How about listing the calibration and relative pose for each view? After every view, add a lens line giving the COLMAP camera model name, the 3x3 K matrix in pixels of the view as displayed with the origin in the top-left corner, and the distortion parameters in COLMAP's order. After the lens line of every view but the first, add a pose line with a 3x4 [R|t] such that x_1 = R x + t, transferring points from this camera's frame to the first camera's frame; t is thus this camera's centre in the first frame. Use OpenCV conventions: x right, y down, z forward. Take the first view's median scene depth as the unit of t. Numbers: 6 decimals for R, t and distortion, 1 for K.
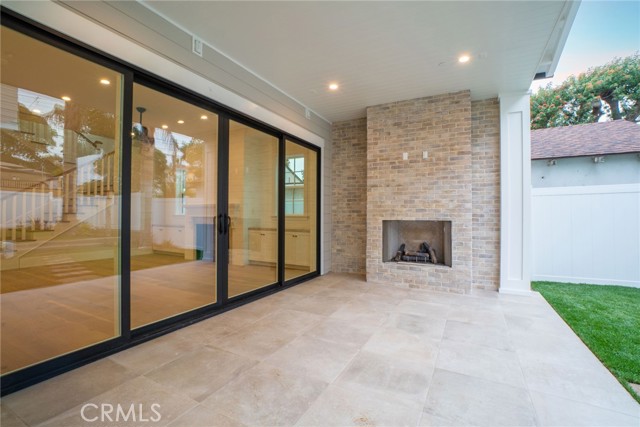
lens RADIAL K [[293.3, 0, 320.0], [0, 293.3, 213.5], [0, 0, 1]] dist [-0.004186, -0.000023]
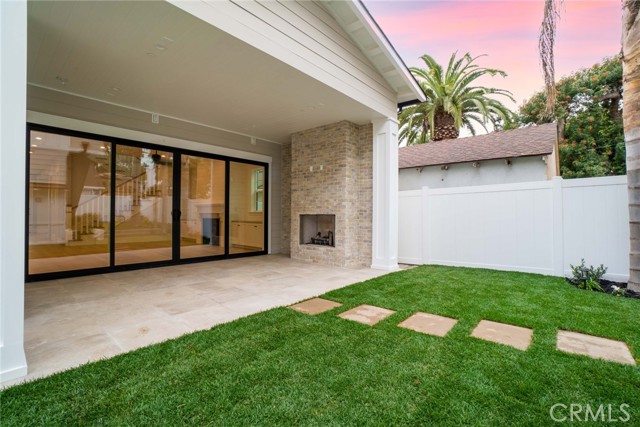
lens RADIAL K [[293.3, 0, 320.0], [0, 293.3, 213.5], [0, 0, 1]] dist [-0.004186, -0.000023]
pose [[0.972283, -0.000099, -0.233808, 0.676262], [-0.000383, 0.999998, -0.002018, 0.022209], [0.233808, 0.002052, 0.972281, -0.362697]]
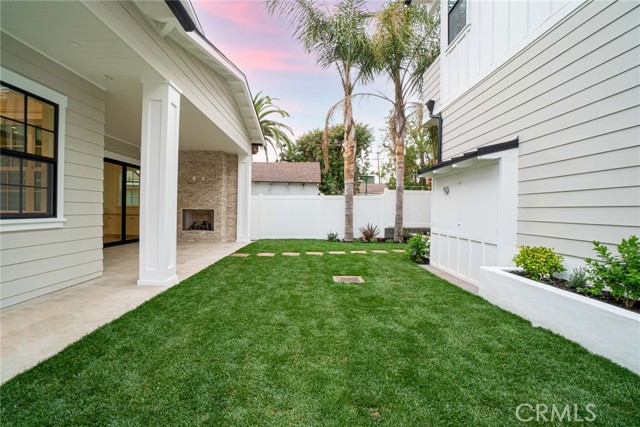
lens RADIAL K [[285.8, 0, 297.3], [0, 285.8, 212.7], [0, 0, 1]] dist [-0.002209, -0.000128]
pose [[0.912438, 0.010542, 0.409079, 0.137972], [-0.020151, 0.999613, 0.019186, -0.007401], [-0.408718, -0.025750, 0.912297, -1.150855]]
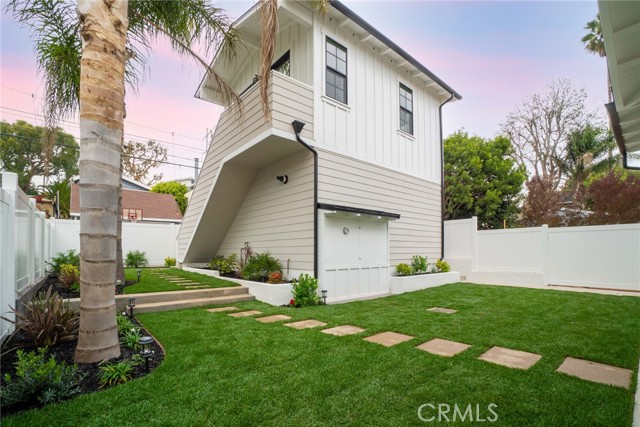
lens RADIAL K [[291.8, 0, 317.2], [0, 291.8, 250.6], [0, 0, 1]] dist [-0.048026, -0.000043]
pose [[-0.929570, 0.001784, 0.368642, 0.788328], [-0.003550, 0.999899, -0.013791, 0.029440], [-0.368629, -0.014129, -0.929469, 1.087823]]
